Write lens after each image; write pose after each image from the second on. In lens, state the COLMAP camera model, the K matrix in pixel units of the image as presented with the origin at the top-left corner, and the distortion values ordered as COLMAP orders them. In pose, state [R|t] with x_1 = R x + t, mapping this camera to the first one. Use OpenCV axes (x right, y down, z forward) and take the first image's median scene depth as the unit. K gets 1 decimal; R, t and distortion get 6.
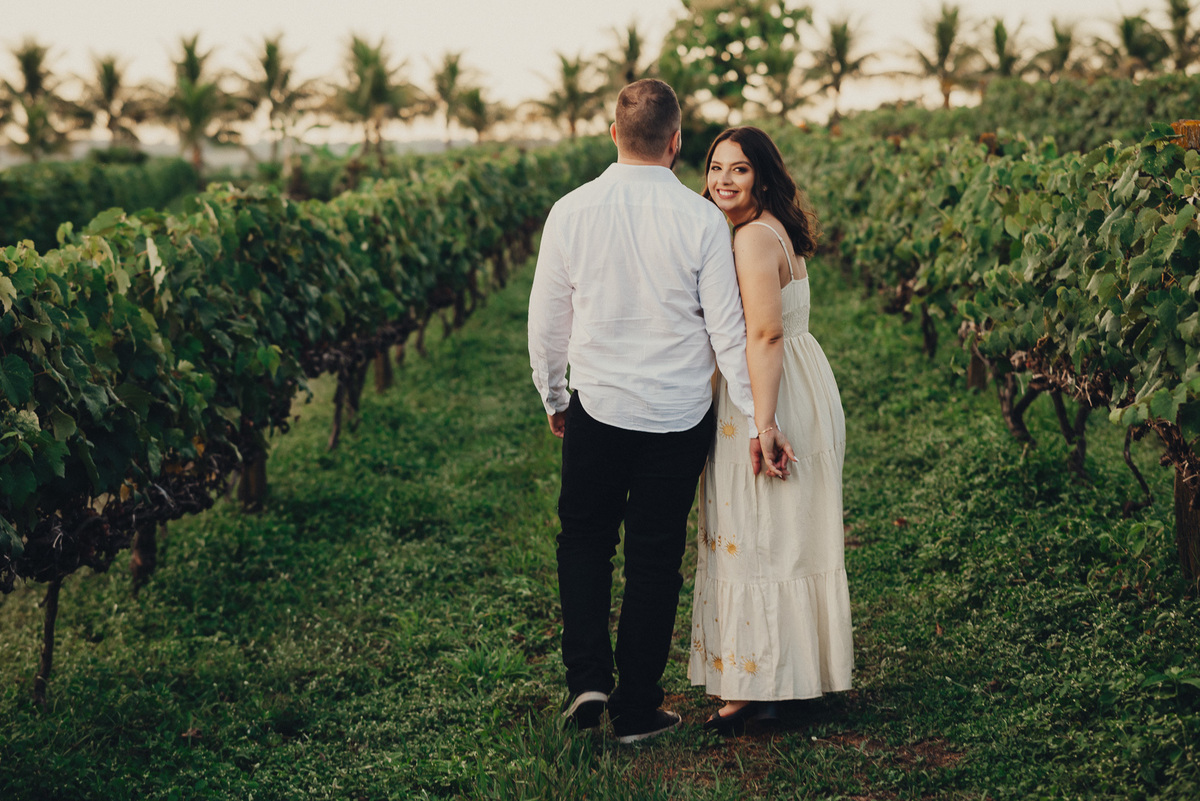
lens RADIAL K [[2927.5, 0, 601.4], [0, 2927.5, 399.1], [0, 0, 1]] dist [0.392059, 0.000000]
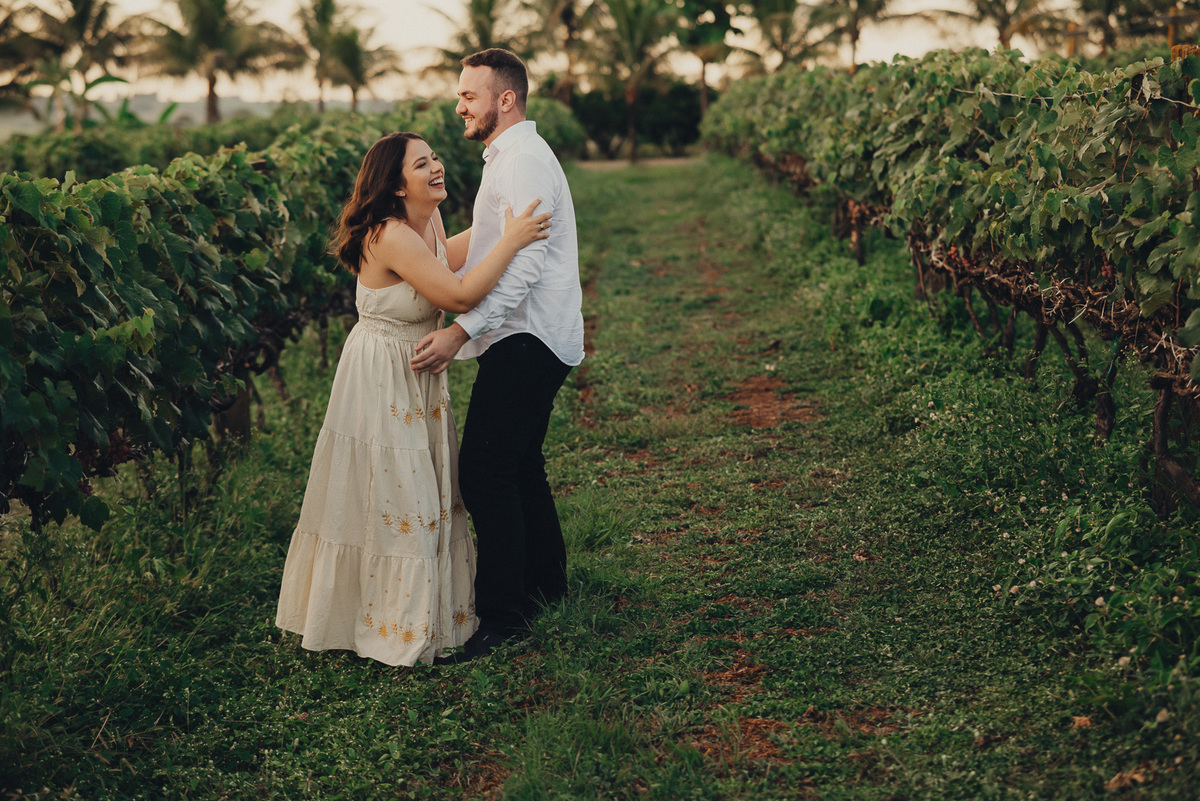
lens RADIAL K [[2927.5, 0, 603.9], [0, 2927.5, 389.7], [0, 0, 1]] dist [0.392059, 0.000000]
pose [[0.999810, 0.007387, 0.018034, 0.006168], [-0.007539, 0.999936, 0.008413, -0.024063], [-0.017971, -0.008548, 0.999802, 0.274114]]
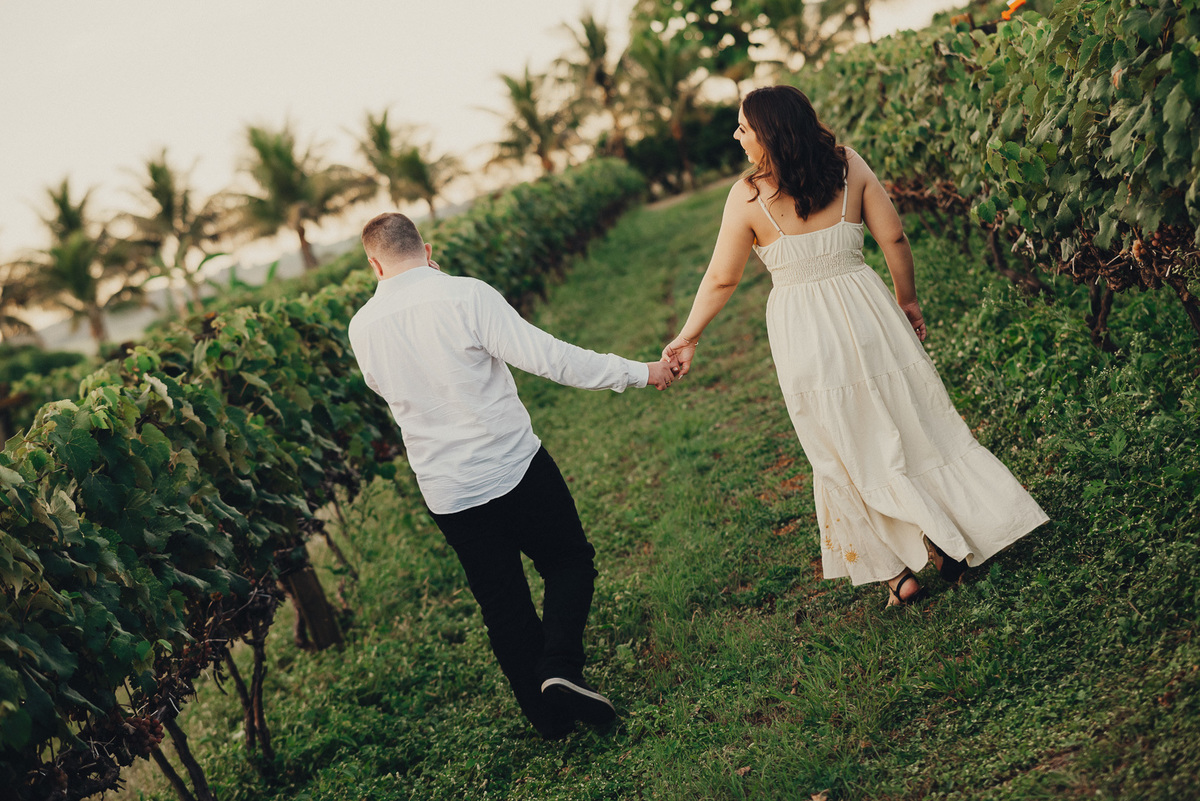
lens RADIAL K [[2927.5, 0, 605.1], [0, 2927.5, 406.9], [0, 0, 1]] dist [0.392059, 0.000000]
pose [[0.961467, -0.273633, -0.026578, 0.007706], [0.273501, 0.961834, -0.008573, -0.019924], [0.027910, 0.000973, 0.999610, 0.229100]]
